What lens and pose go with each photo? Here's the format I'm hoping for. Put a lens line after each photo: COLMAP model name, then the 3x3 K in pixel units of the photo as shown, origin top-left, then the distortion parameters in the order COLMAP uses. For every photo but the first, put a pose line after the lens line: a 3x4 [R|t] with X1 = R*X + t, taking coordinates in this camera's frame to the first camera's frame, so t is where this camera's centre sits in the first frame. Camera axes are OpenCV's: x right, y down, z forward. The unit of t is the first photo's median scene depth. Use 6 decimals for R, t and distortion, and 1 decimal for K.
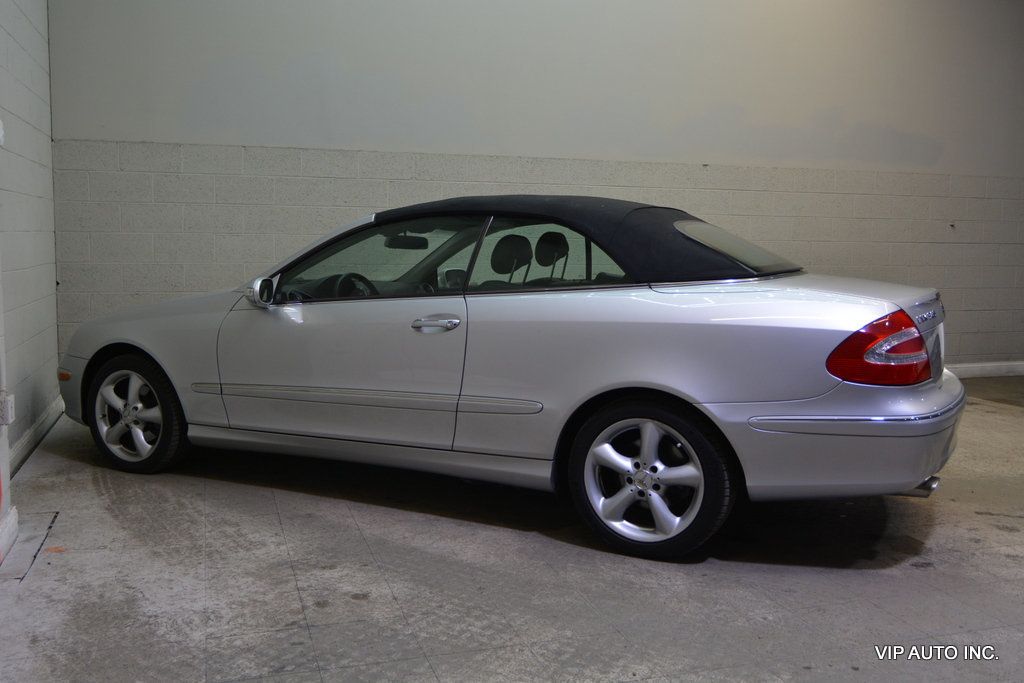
lens RADIAL K [[930.9, 0, 510.8], [0, 930.9, 343.9], [0, 0, 1]] dist [-0.016488, -0.007605]
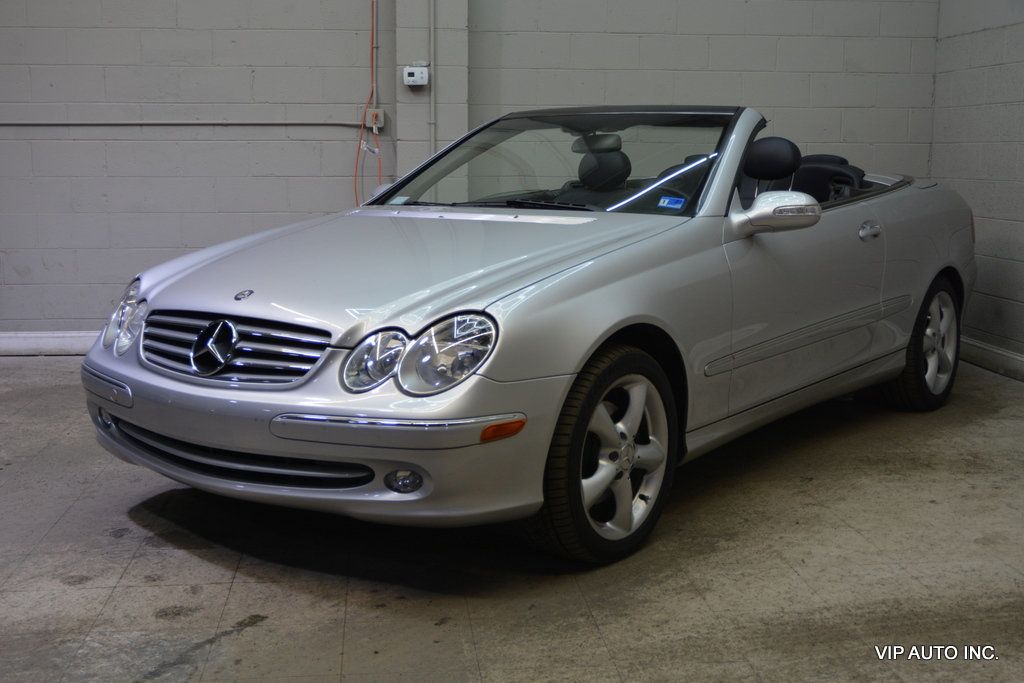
lens RADIAL K [[1255.3, 0, 513.3], [0, 1255.3, 341.6], [0, 0, 1]] dist [-0.007417, -0.033023]
pose [[-0.206872, 0.133652, -0.969196, 1.444823], [-0.117566, 0.980051, 0.160243, -0.142384], [0.971279, 0.147094, -0.187033, 1.552285]]
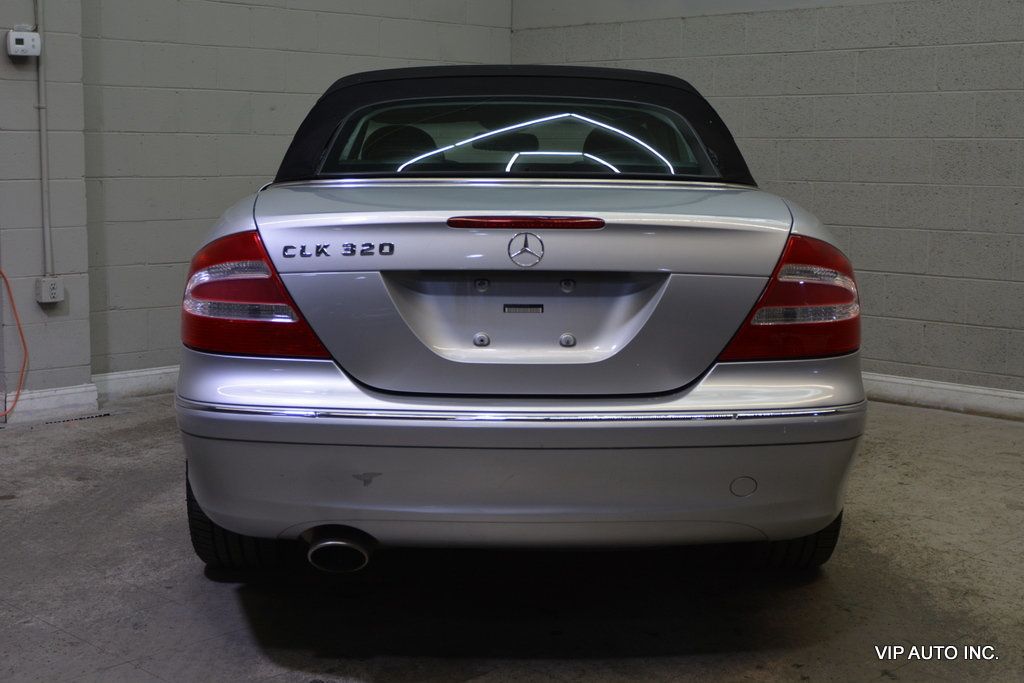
lens RADIAL K [[1429.0, 0, 513.2], [0, 1429.0, 344.2], [0, 0, 1]] dist [-0.010358, 0.011686]
pose [[0.459847, 0.111913, -0.880918, 1.278473], [-0.103236, 0.992037, 0.072140, -0.046200], [0.881977, 0.057769, 0.467739, 0.699089]]
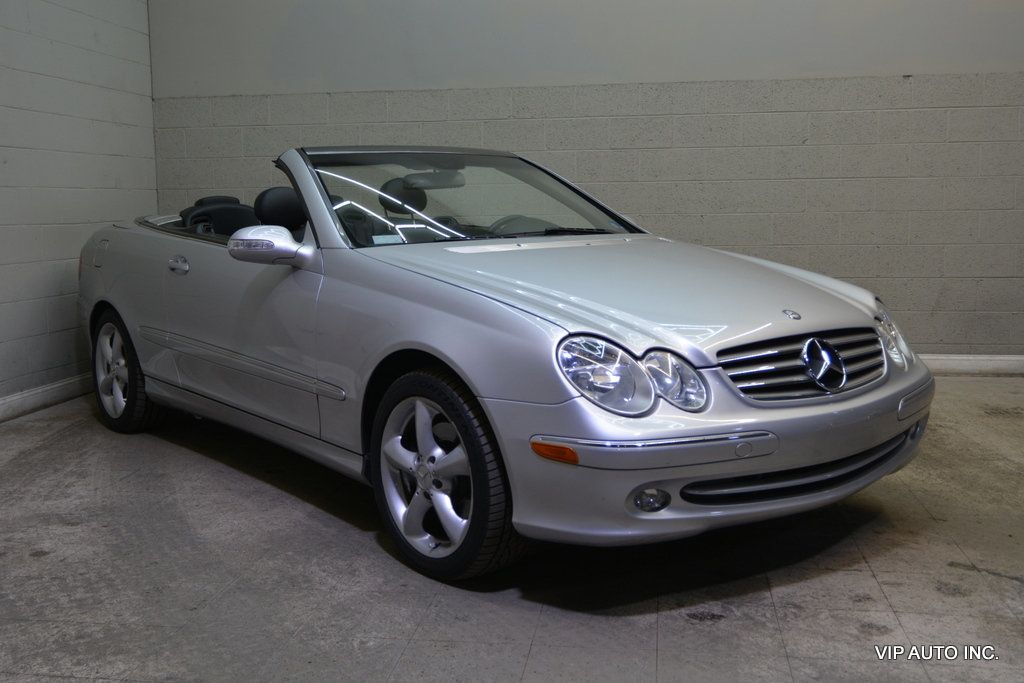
lens RADIAL K [[1050.7, 0, 508.3], [0, 1050.7, 339.4], [0, 0, 1]] dist [-0.002849, -0.017257]
pose [[0.896405, 0.031809, -0.442093, 0.671243], [-0.025323, 0.999468, 0.020569, 0.019098], [0.442512, -0.007243, 0.896733, 0.236950]]
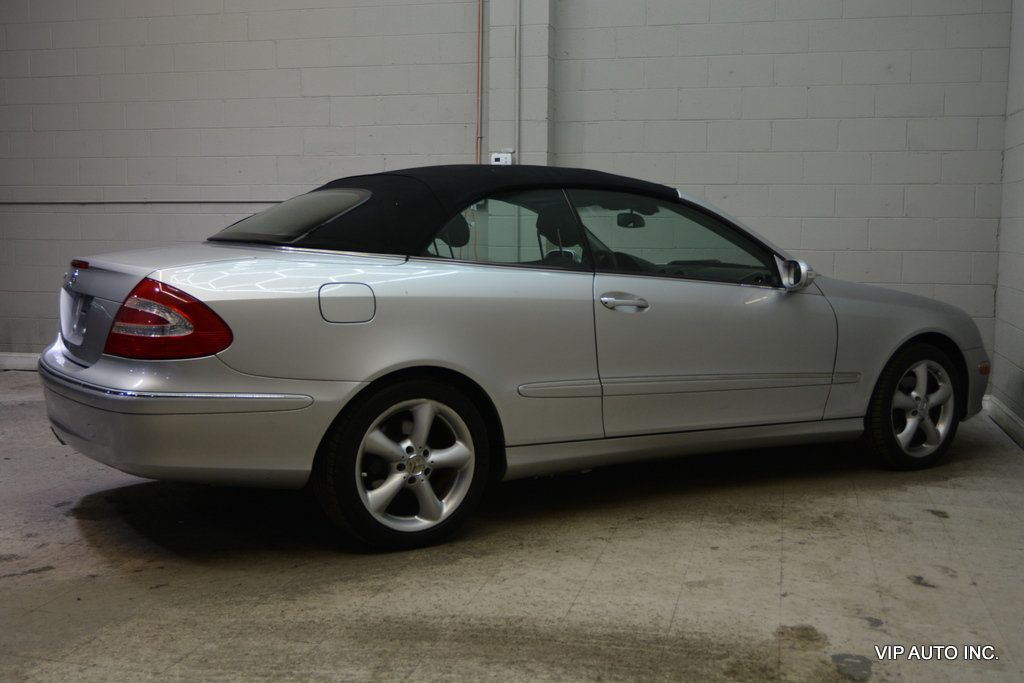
lens RADIAL K [[1123.2, 0, 509.8], [0, 1123.2, 340.4], [0, 0, 1]] dist [-0.014028, 0.003948]
pose [[-0.532813, 0.072978, -0.843081, 1.291203], [-0.110320, 0.981782, 0.154704, -0.215925], [0.839011, 0.175437, -0.515055, 2.137842]]
